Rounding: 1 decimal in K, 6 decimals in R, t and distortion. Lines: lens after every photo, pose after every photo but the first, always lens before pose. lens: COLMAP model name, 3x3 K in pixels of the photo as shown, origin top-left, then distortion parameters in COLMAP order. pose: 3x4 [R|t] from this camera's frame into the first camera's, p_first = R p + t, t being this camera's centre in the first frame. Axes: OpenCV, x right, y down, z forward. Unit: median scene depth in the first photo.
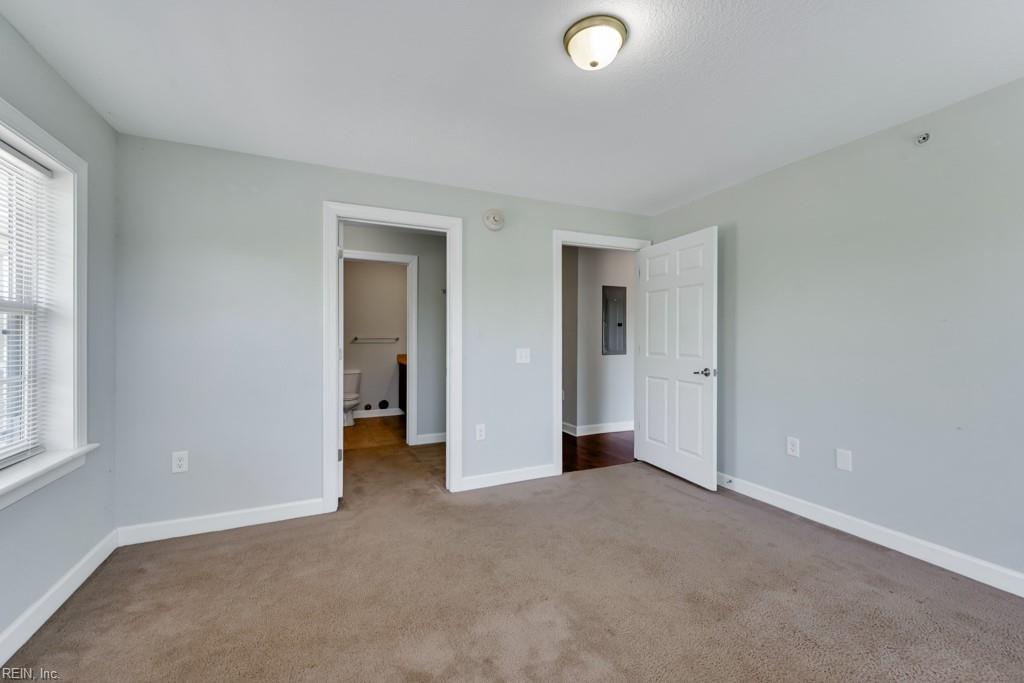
lens RADIAL K [[419.9, 0, 520.4], [0, 419.9, 335.1], [0, 0, 1]] dist [0.001192, 0.000065]
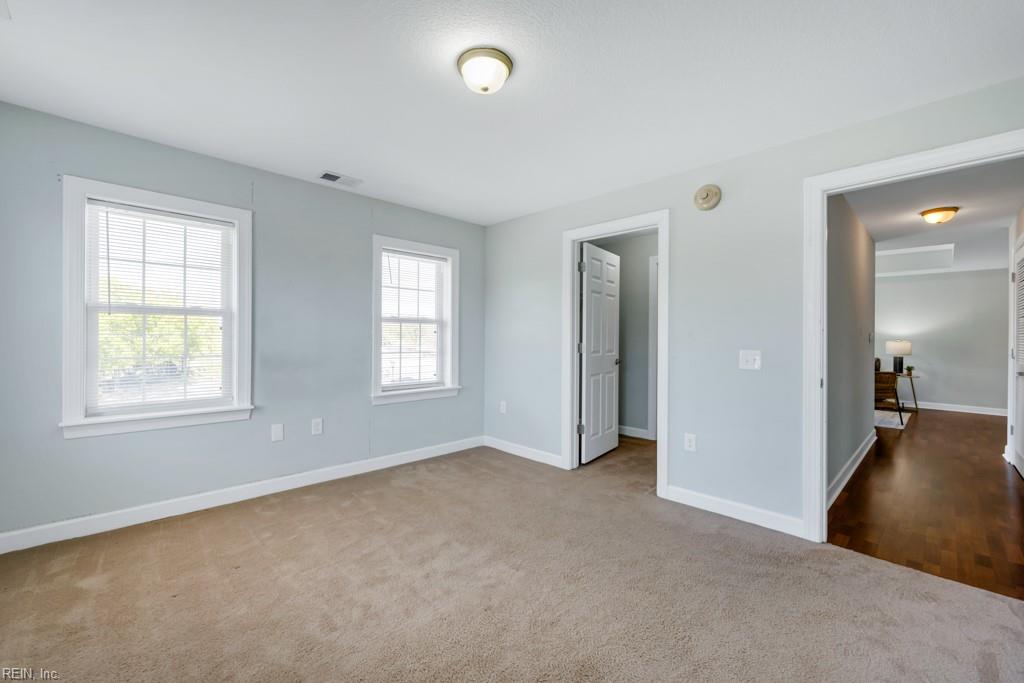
lens RADIAL K [[419.9, 0, 520.4], [0, 419.9, 335.1], [0, 0, 1]] dist [0.001192, 0.000065]
pose [[0.335772, -0.008436, -0.941905, 0.736797], [-0.009639, 0.999877, -0.012391, 0.023496], [0.941894, 0.013239, 0.335650, 0.431680]]
